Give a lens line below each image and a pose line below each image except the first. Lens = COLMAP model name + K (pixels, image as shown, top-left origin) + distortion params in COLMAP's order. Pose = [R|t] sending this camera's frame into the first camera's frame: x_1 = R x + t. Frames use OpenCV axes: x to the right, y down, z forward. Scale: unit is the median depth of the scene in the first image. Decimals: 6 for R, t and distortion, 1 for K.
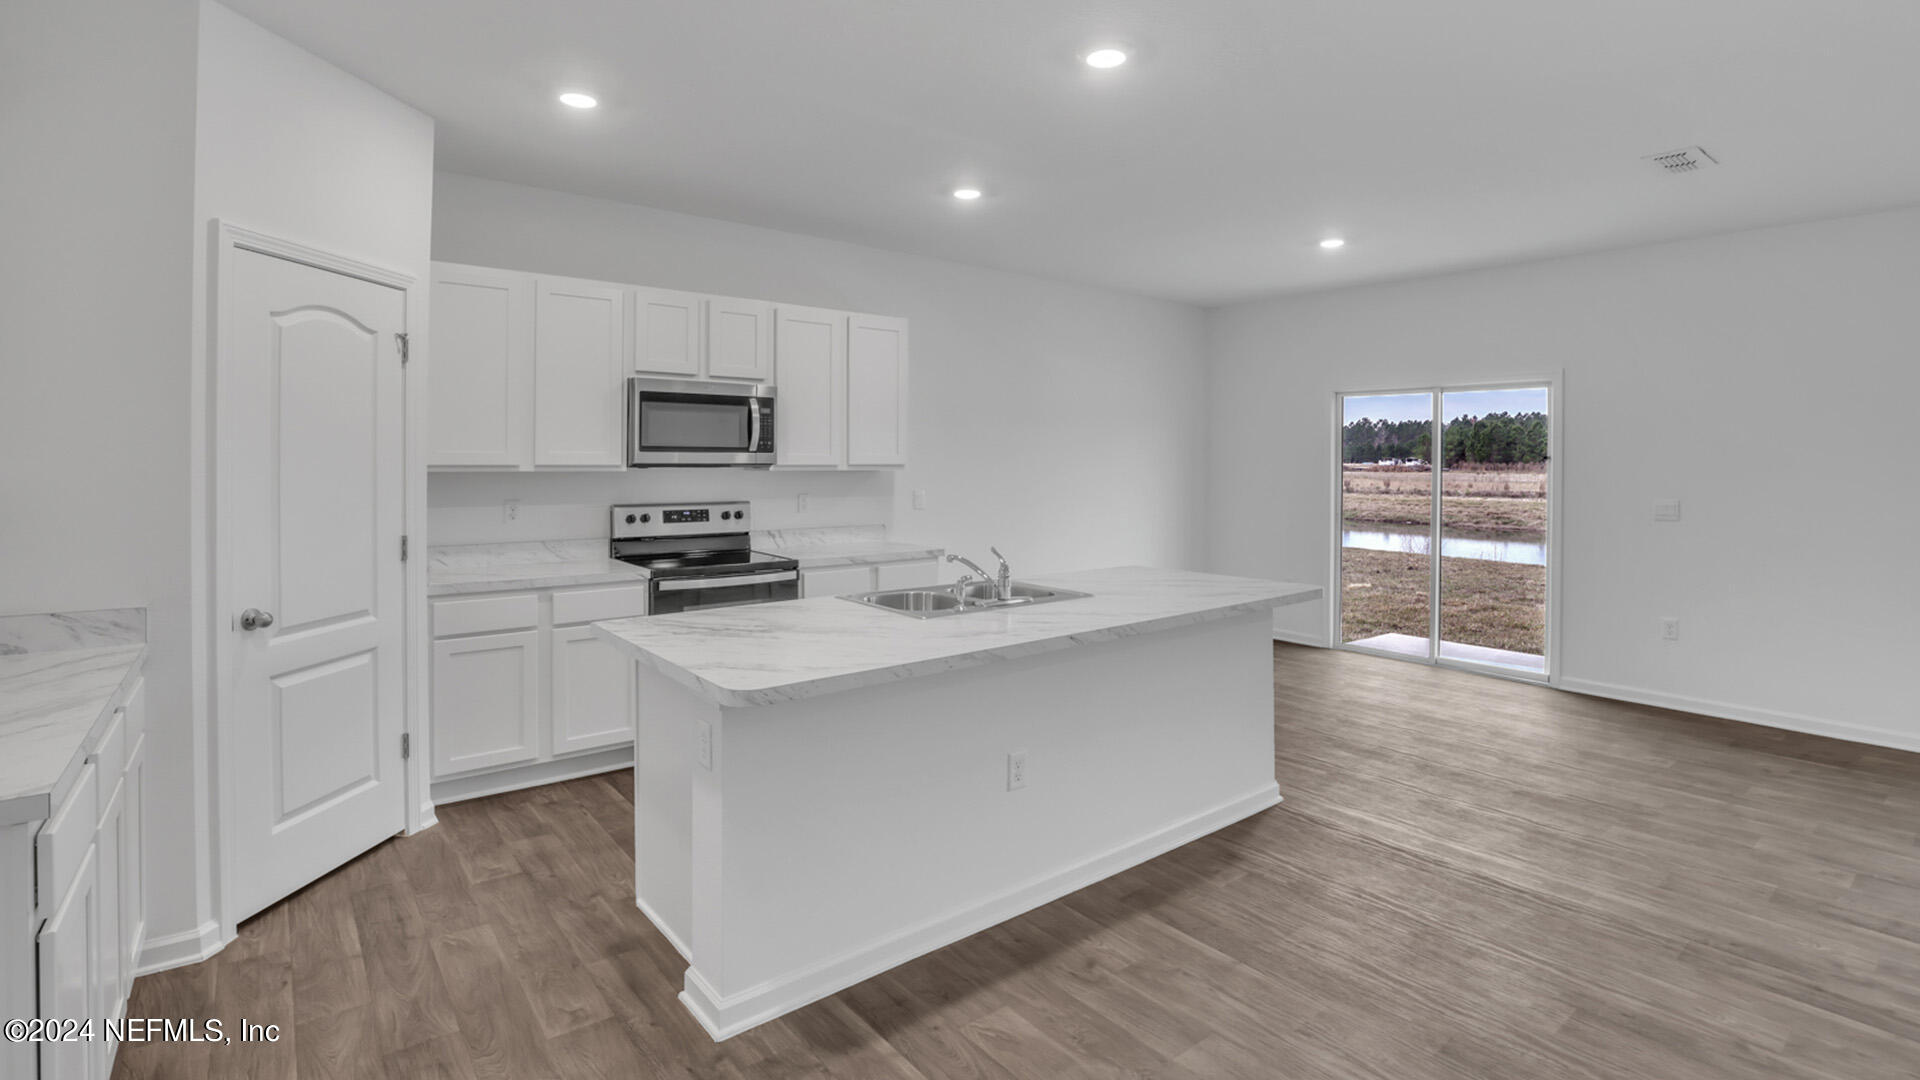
lens RADIAL K [[892.7, 0, 960.3], [0, 892.7, 523.5], [0, 0, 1]] dist [-0.016880, 0.000399]
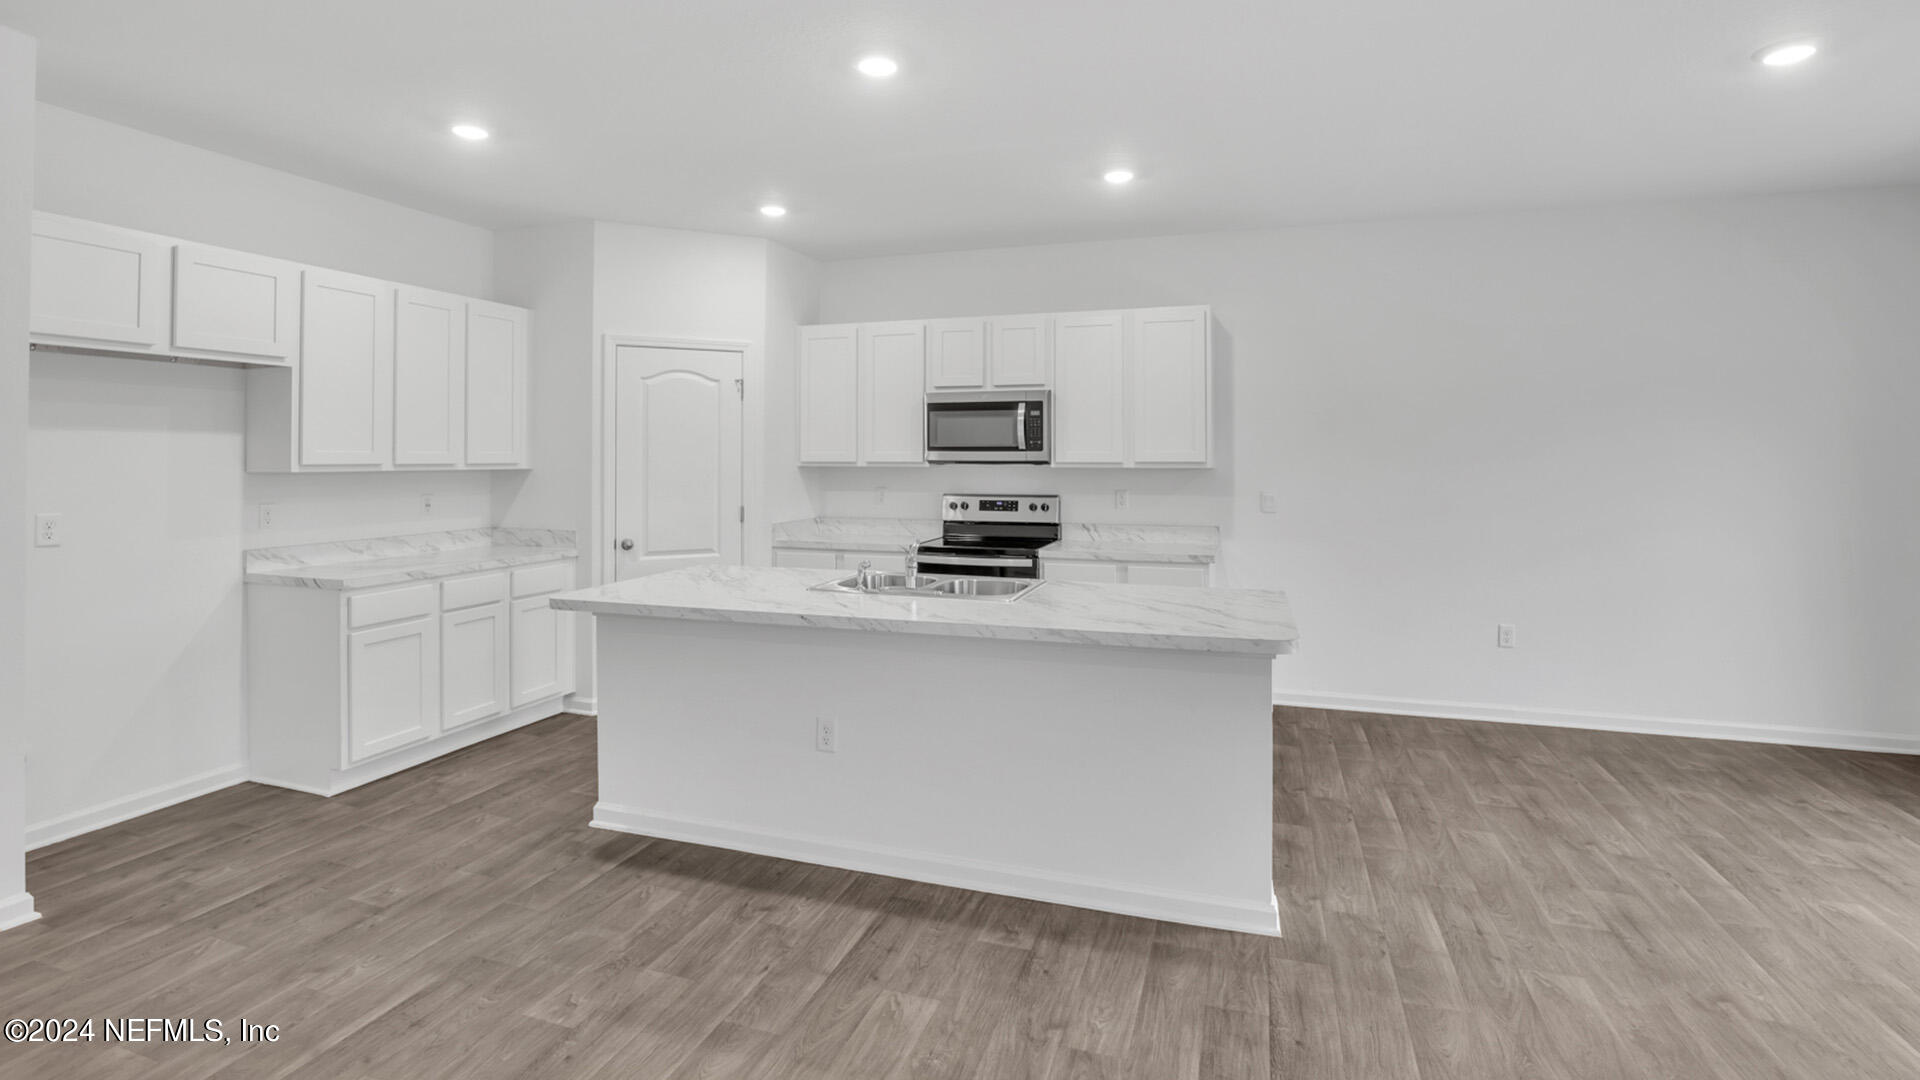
lens RADIAL K [[892.7, 0, 928.8], [0, 892.7, 510.6], [0, 0, 1]] dist [-0.016880, 0.000399]
pose [[0.531003, 0.046164, -0.846112, 0.705378], [-0.056995, 0.998199, 0.018693, -0.020825], [0.845451, 0.038298, 0.532678, 0.335433]]
